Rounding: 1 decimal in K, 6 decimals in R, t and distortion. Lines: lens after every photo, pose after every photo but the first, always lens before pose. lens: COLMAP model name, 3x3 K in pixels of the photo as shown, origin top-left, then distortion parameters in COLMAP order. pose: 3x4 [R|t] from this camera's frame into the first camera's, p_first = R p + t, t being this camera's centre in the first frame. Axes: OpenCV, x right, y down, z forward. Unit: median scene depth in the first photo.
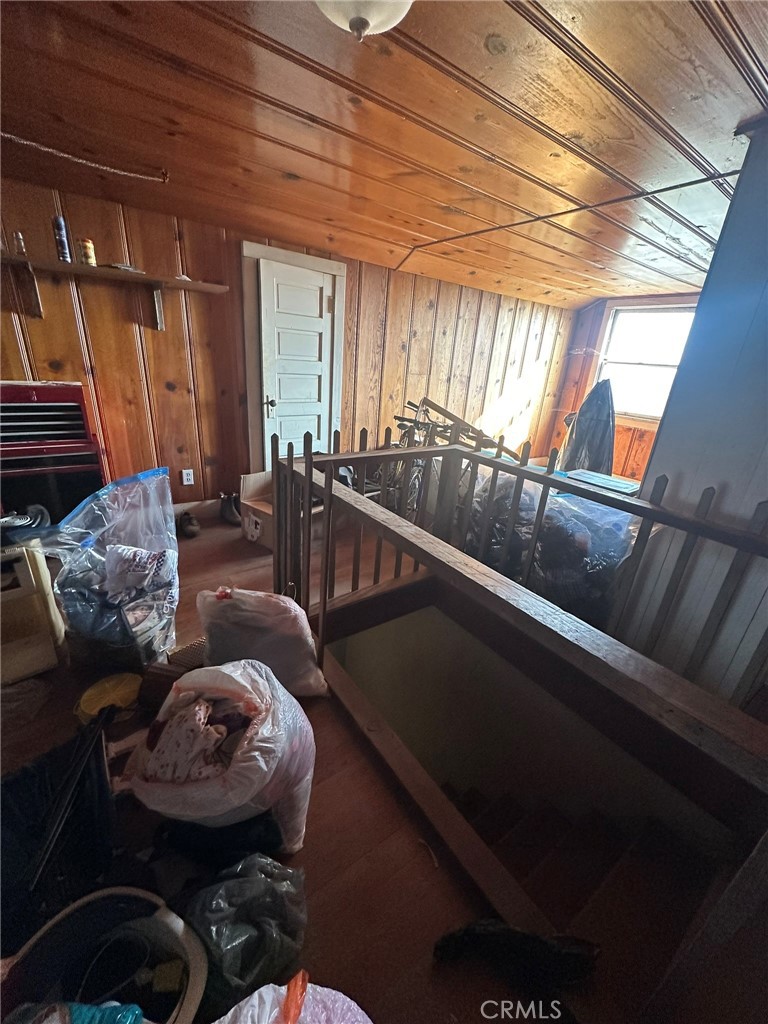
lens RADIAL K [[407.5, 0, 387.9], [0, 407.5, 510.3], [0, 0, 1]] dist [-0.001102, 0.000880]
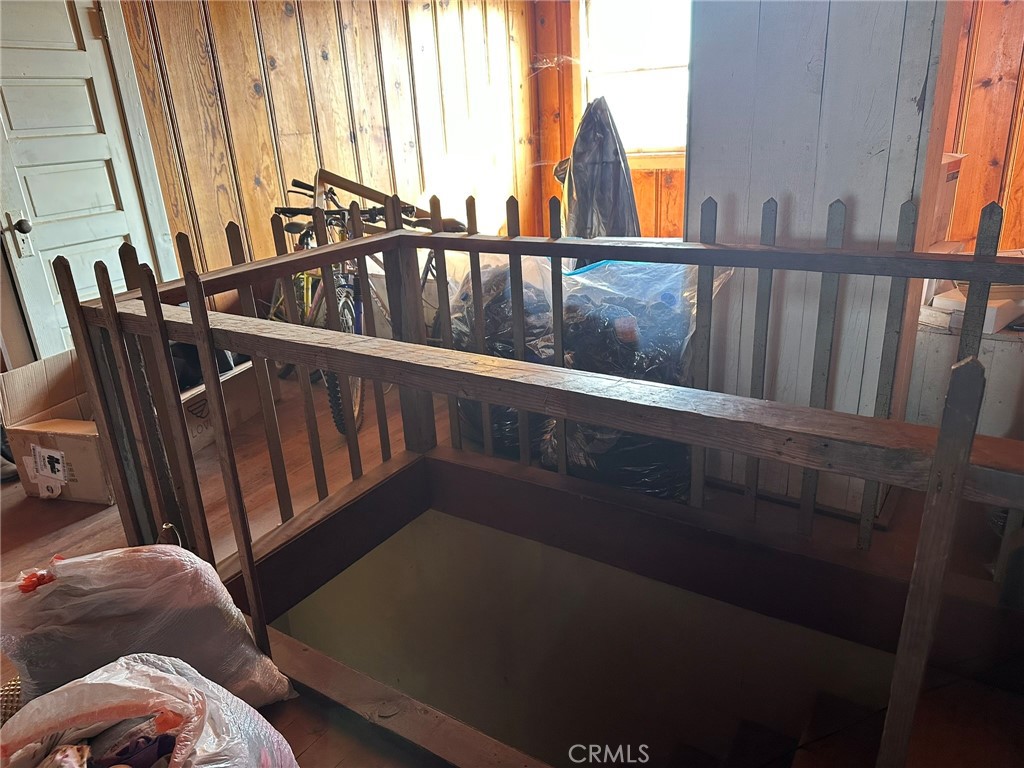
lens RADIAL K [[725.5, 0, 510.8], [0, 725.5, 388.9], [0, 0, 1]] dist [0.050071, -0.052323]
pose [[0.925739, -0.246748, 0.286570, -0.041796], [0.249205, 0.968032, 0.028478, 0.072009], [-0.284436, 0.045052, 0.957636, -0.043996]]
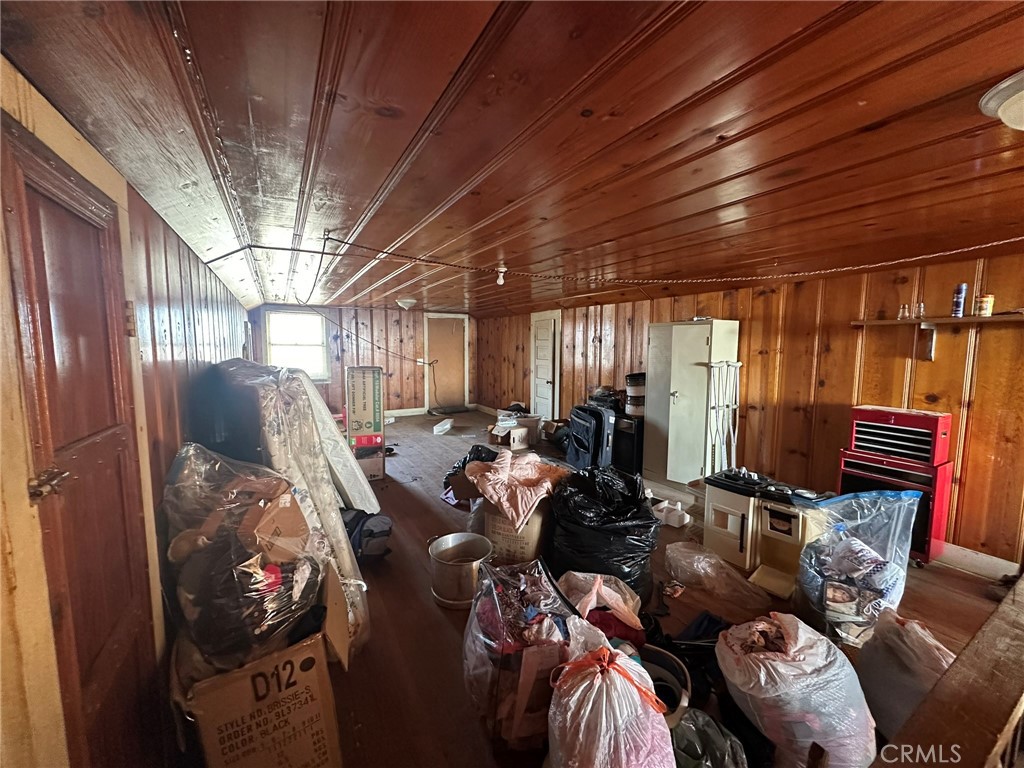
lens RADIAL K [[407.5, 0, 510.4], [0, 407.5, 380.9], [0, 0, 1]] dist [-0.001102, 0.000880]
pose [[-0.102792, 0.018662, -0.994528, 0.518394], [-0.368067, 0.928144, 0.055459, -0.031585], [0.924100, 0.371753, -0.088536, -0.016070]]
